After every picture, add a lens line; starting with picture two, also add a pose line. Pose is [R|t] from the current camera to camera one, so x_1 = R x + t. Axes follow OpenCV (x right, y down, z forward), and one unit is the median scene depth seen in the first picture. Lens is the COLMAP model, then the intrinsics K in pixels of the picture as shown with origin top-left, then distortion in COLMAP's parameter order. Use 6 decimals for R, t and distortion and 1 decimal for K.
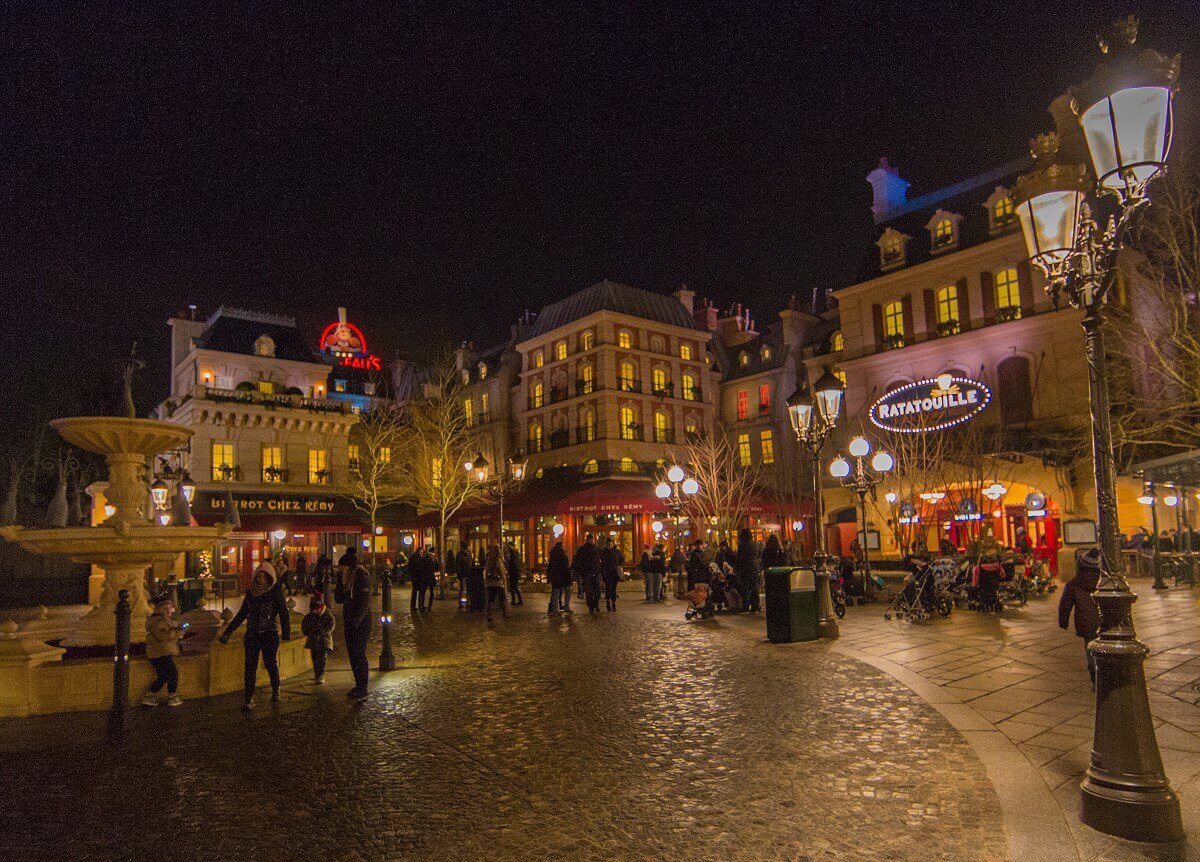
lens RADIAL K [[765.6, 0, 590.2], [0, 765.6, 493.8], [0, 0, 1]] dist [-0.003678, 0.001724]
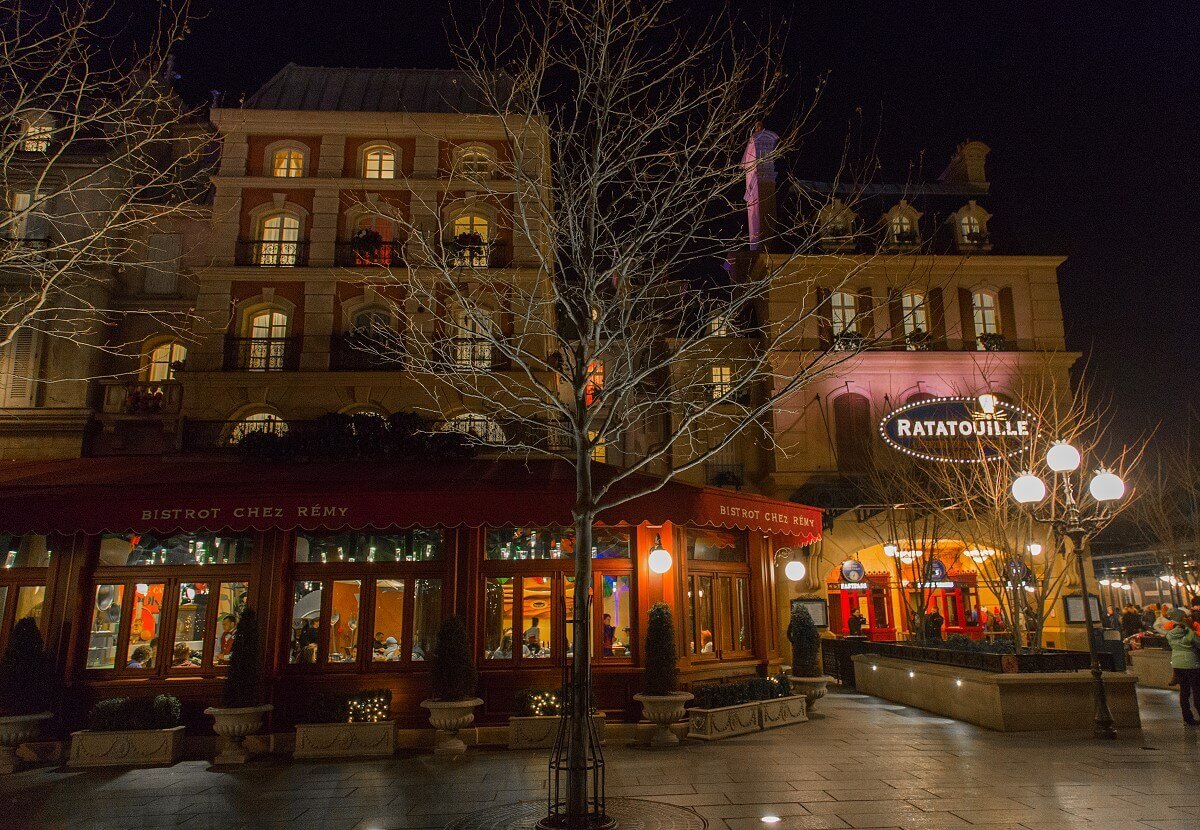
lens RADIAL K [[836.6, 0, 619.7], [0, 836.6, 409.3], [0, 0, 1]] dist [-0.000648, 0.012829]
pose [[0.577368, 0.216344, 0.787300, -0.330610], [-0.062090, 0.973098, -0.221867, 0.055555], [-0.814120, 0.079216, 0.575269, 0.660824]]
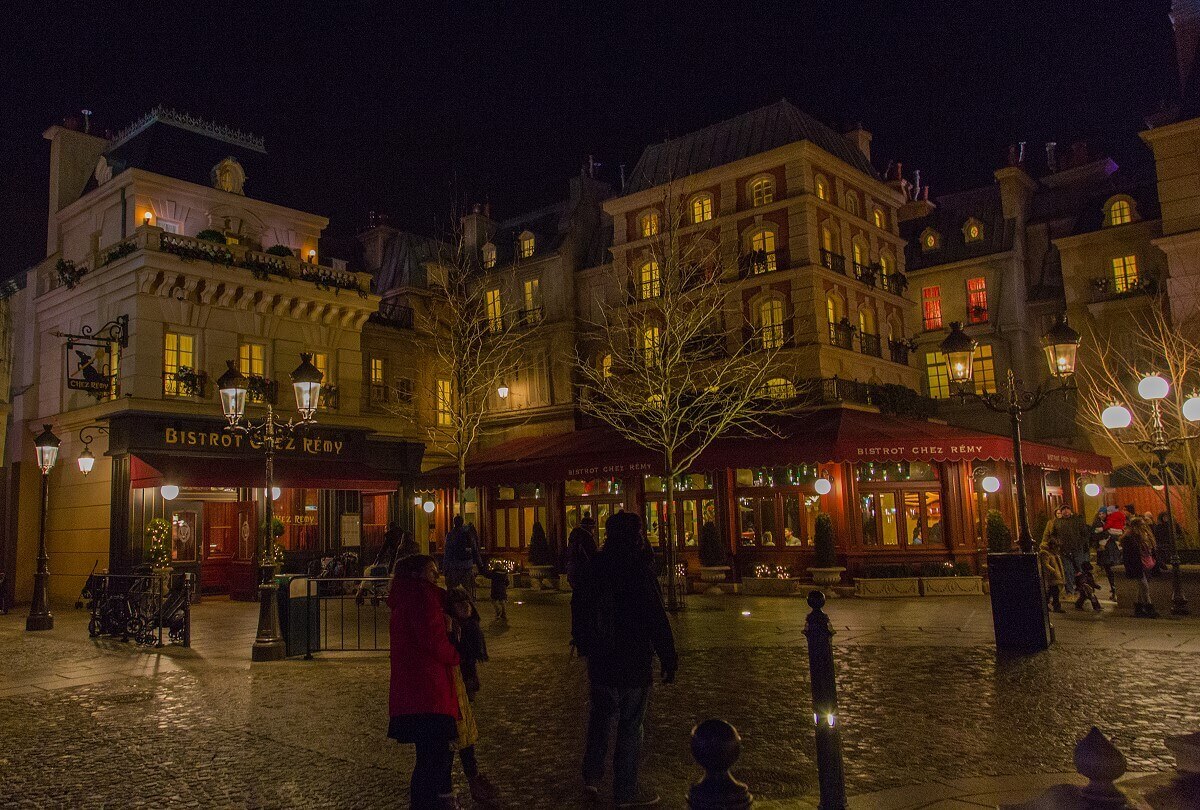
lens RADIAL K [[950.9, 0, 485.1], [0, 950.9, 415.7], [0, 0, 1]] dist [0.000240, -0.004661]
pose [[0.993070, 0.020402, 0.115738, -0.324764], [-0.015374, 0.998906, -0.044165, 0.023715], [-0.116512, 0.042079, 0.992297, 0.262100]]
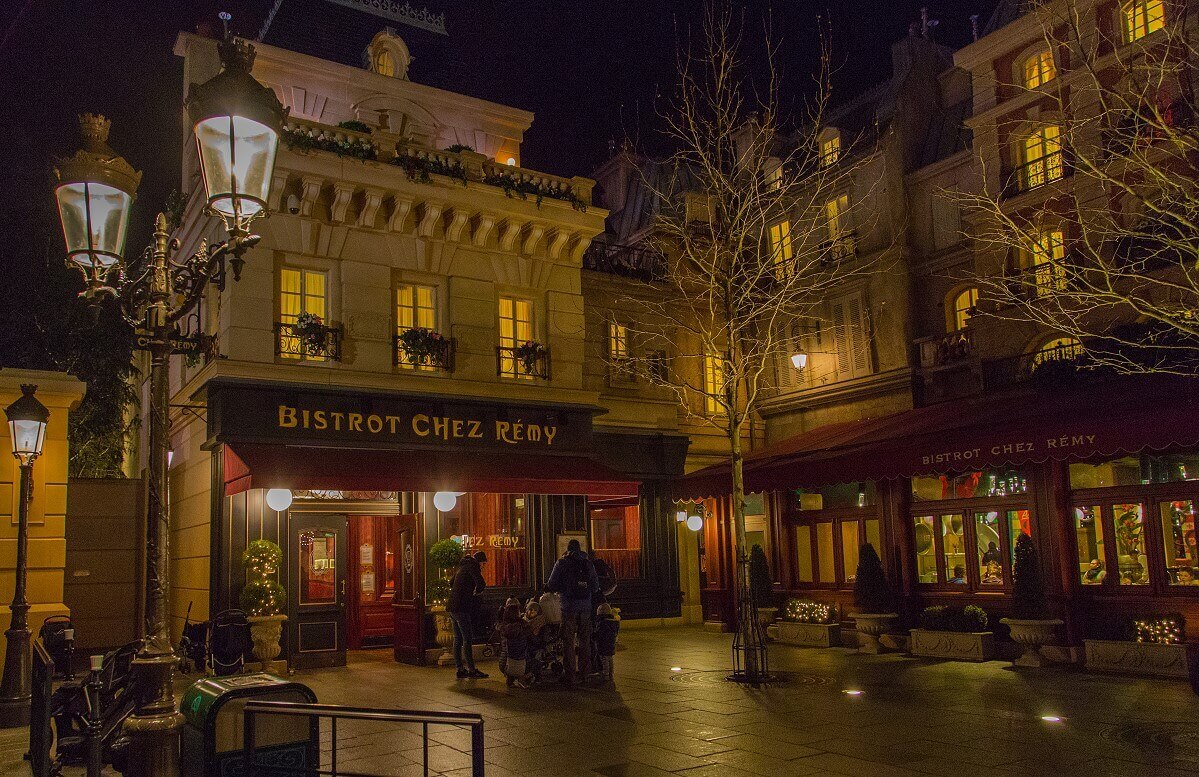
lens RADIAL K [[907.2, 0, 520.4], [0, 907.2, 459.3], [0, 0, 1]] dist [0.019517, -0.003230]
pose [[0.988130, -0.012613, -0.153102, -0.293305], [0.008121, 0.999519, -0.029930, 0.045312], [0.153406, 0.028331, 0.987757, 0.548288]]
